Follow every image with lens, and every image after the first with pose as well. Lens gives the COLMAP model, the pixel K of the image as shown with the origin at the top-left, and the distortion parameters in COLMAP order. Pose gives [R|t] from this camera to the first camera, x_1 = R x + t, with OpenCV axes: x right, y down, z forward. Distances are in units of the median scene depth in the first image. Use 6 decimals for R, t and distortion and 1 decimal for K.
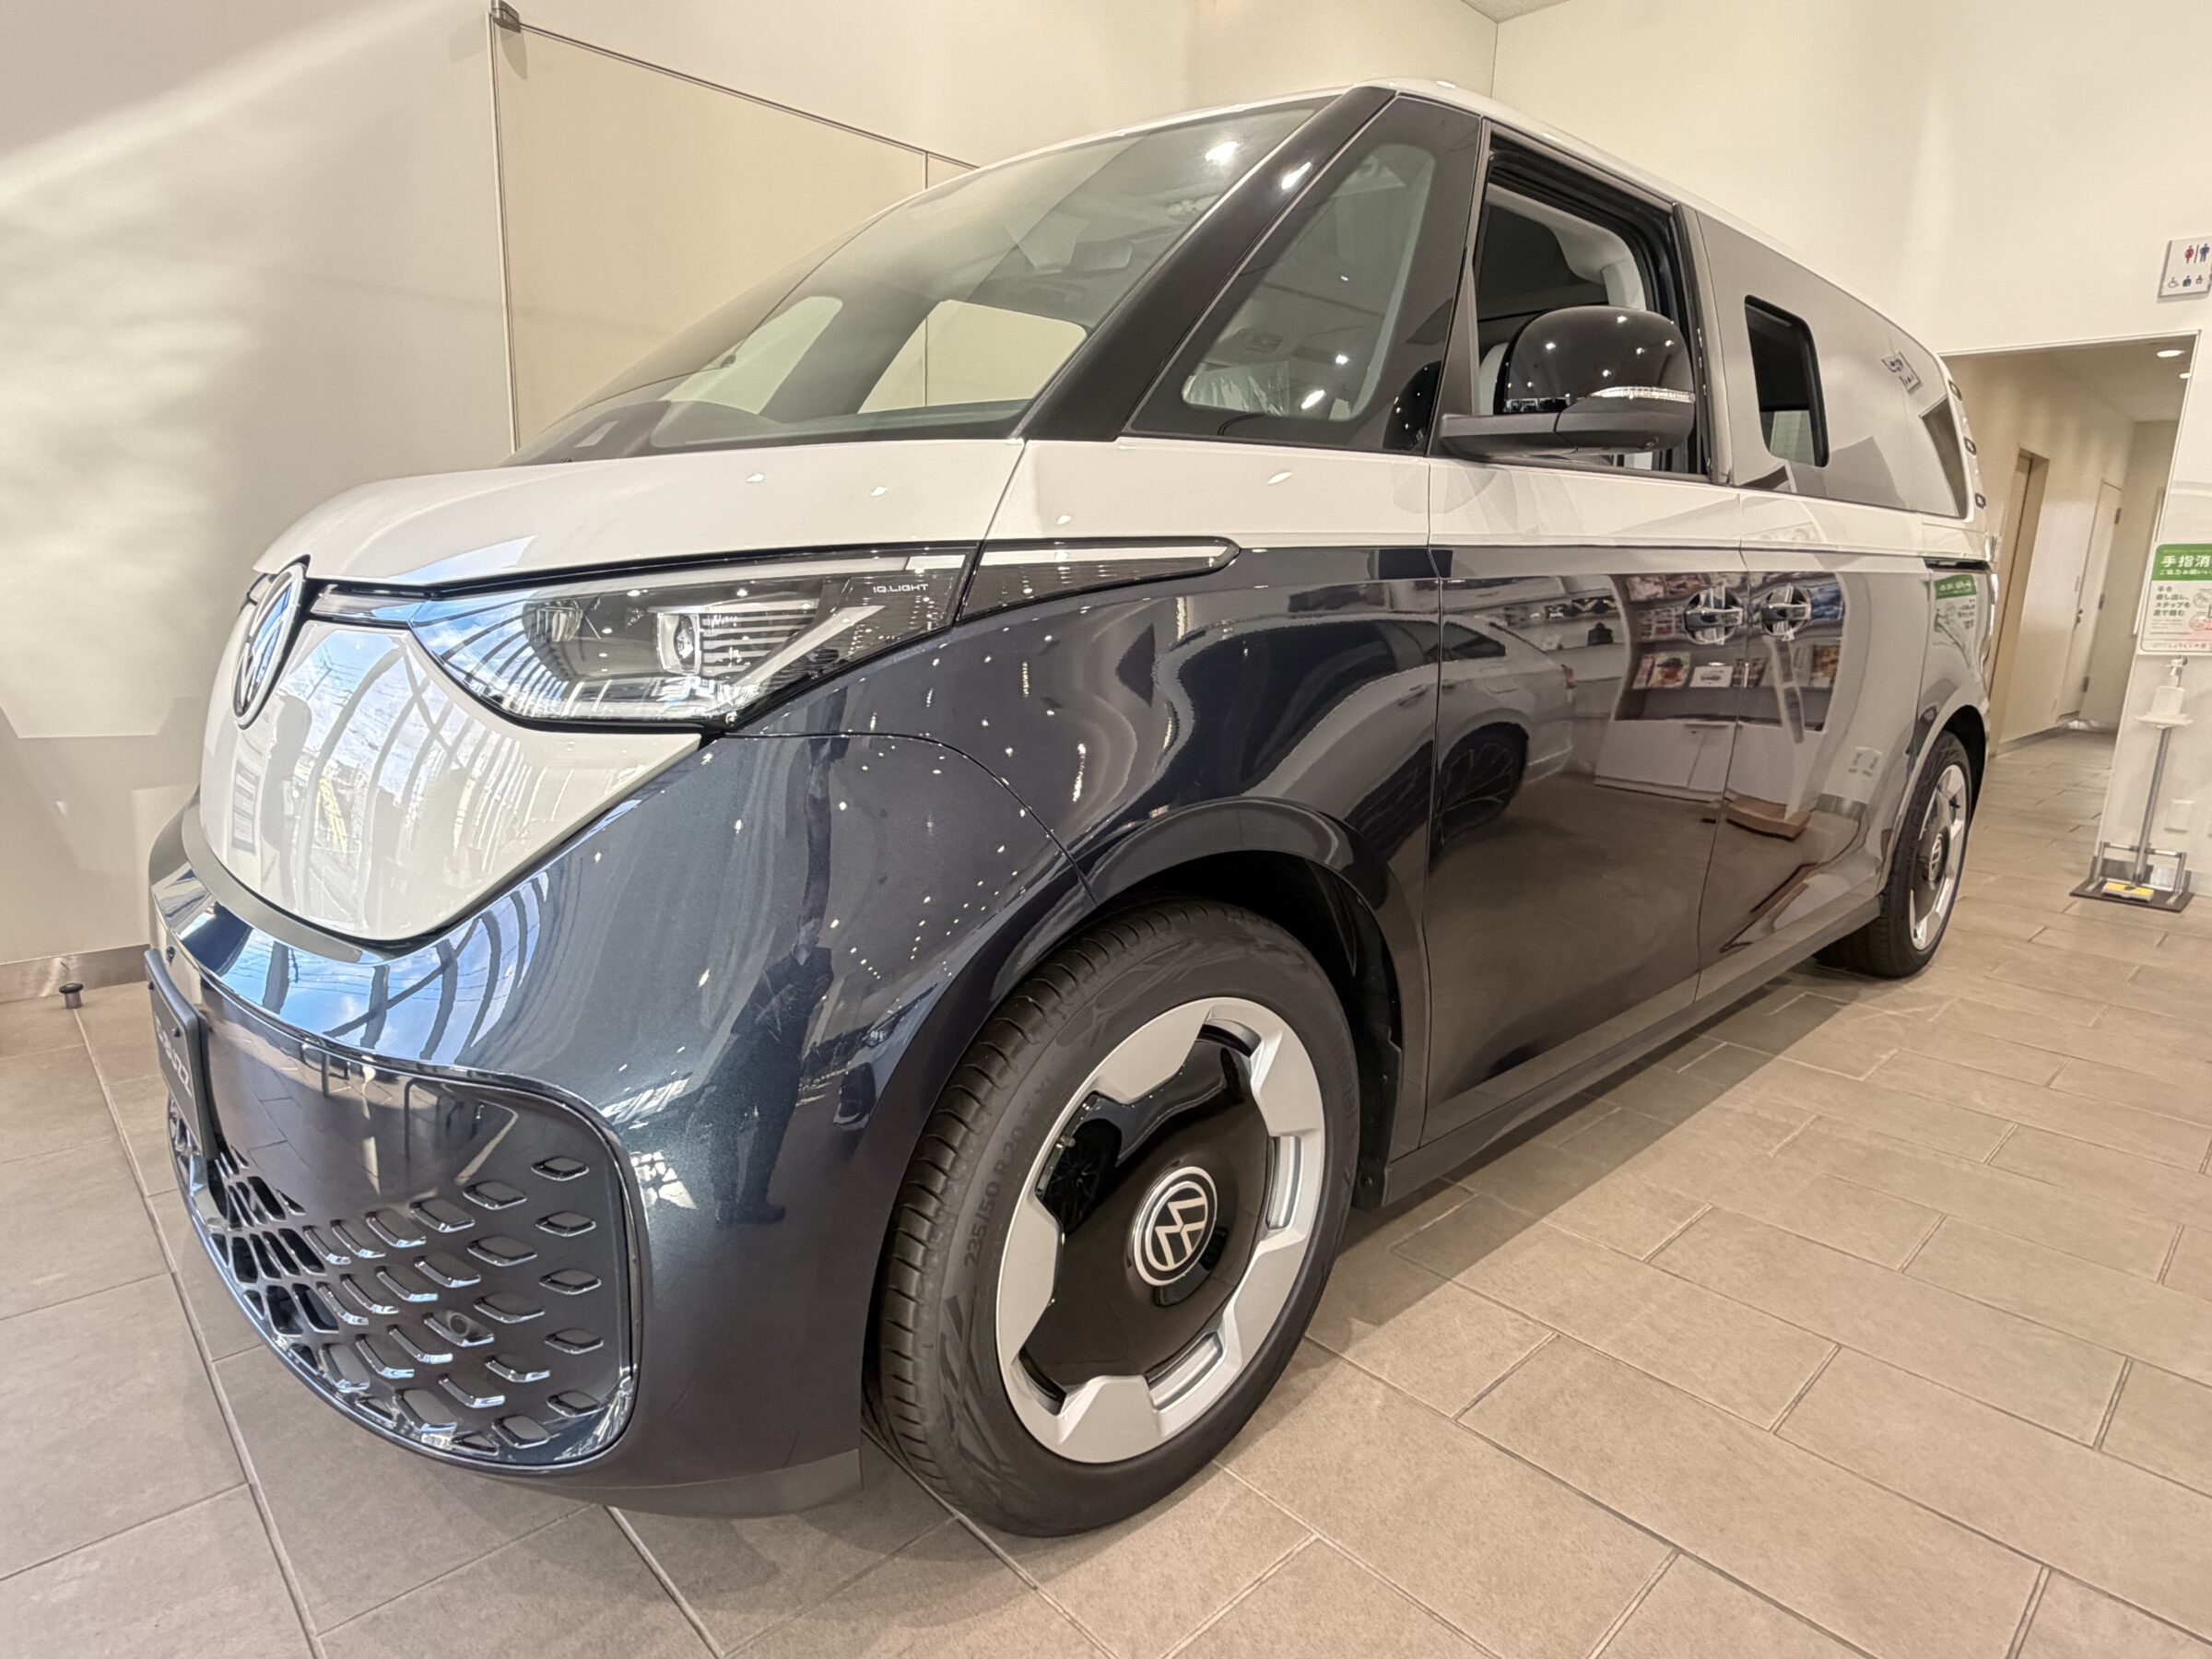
lens RADIAL K [[1264.2, 0, 1103.0], [0, 1264.2, 830.2], [0, 0, 1]] dist [-0.002567, 0.001689]
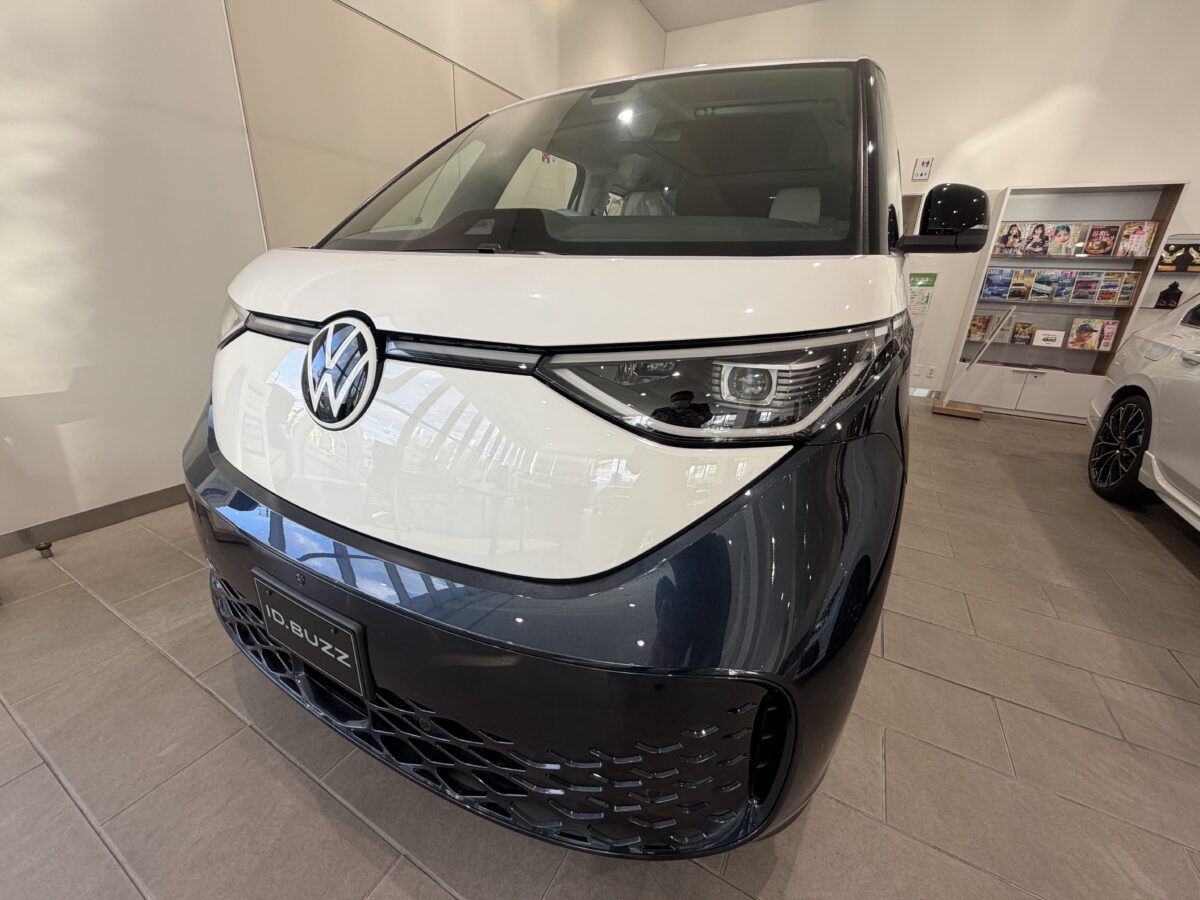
lens RADIAL K [[486.2, 0, 600.8], [0, 486.2, 449.9], [0, 0, 1]] dist [0.000274, -0.000178]
pose [[0.952581, -0.095798, 0.288811, -0.469057], [0.049968, 0.985511, 0.162083, -0.117324], [-0.300153, -0.139966, 0.943566, 0.299335]]
